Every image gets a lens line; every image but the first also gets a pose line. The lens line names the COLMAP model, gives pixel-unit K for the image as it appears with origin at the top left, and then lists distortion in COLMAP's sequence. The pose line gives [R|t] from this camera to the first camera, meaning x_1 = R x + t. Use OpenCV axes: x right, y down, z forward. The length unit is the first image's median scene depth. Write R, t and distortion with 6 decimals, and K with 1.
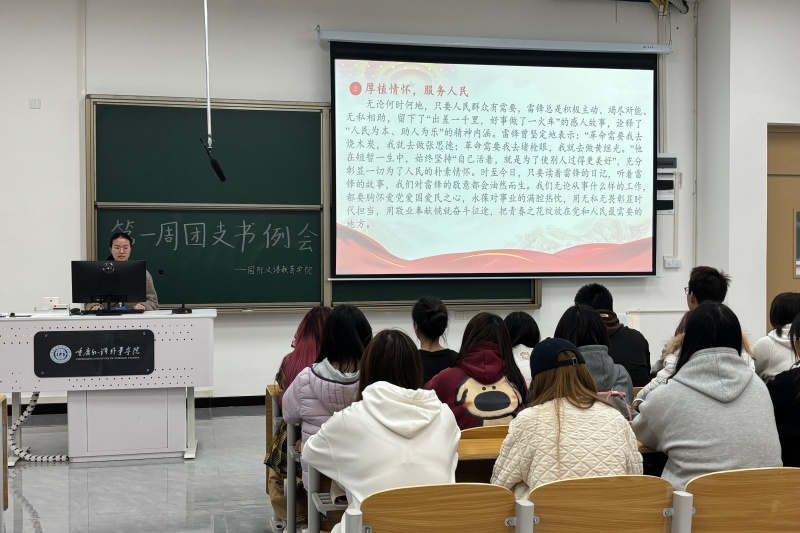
lens RADIAL K [[1019.1, 0, 401.2], [0, 1019.1, 270.1], [0, 0, 1]] dist [0.082191, 0.000000]
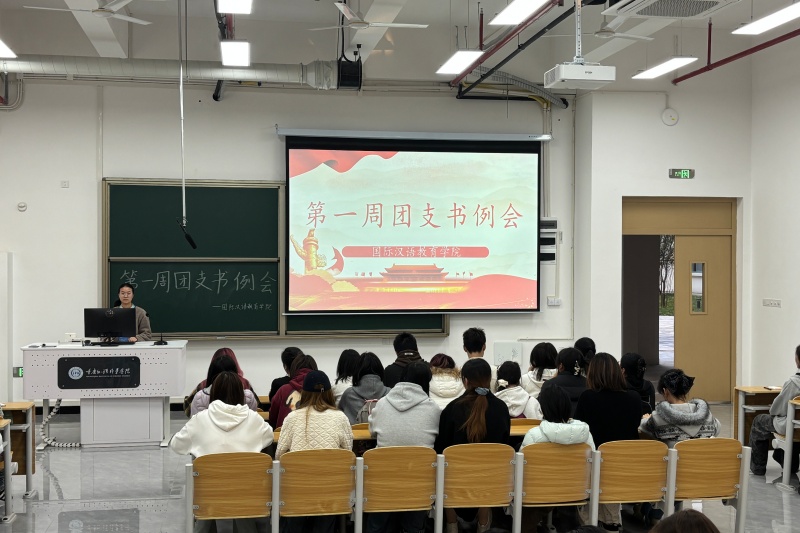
lens RADIAL K [[1019.1, 0, 401.2], [0, 1019.1, 264.8], [0, 0, 1]] dist [0.082191, 0.000000]
pose [[0.998941, 0.005981, -0.045625, 0.147989], [-0.006300, 0.999957, -0.006840, -0.048975], [0.045582, 0.007120, 0.998935, -0.329913]]
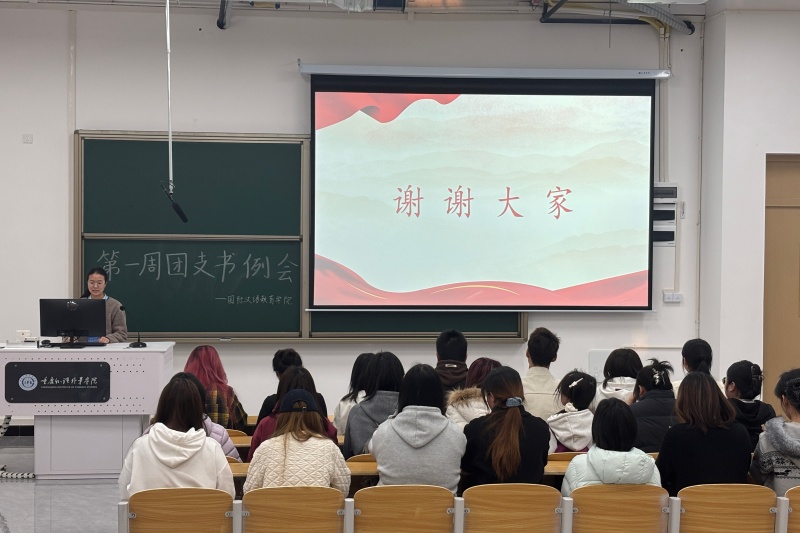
lens RADIAL K [[1341.2, 0, 392.3], [0, 1341.2, 264.2], [0, 0, 1]] dist [0.111335, 0.000000]
pose [[0.990652, 0.013559, -0.135736, 0.199639], [-0.012949, 0.999902, 0.005379, -0.046109], [0.135796, -0.003571, 0.990730, -0.312518]]
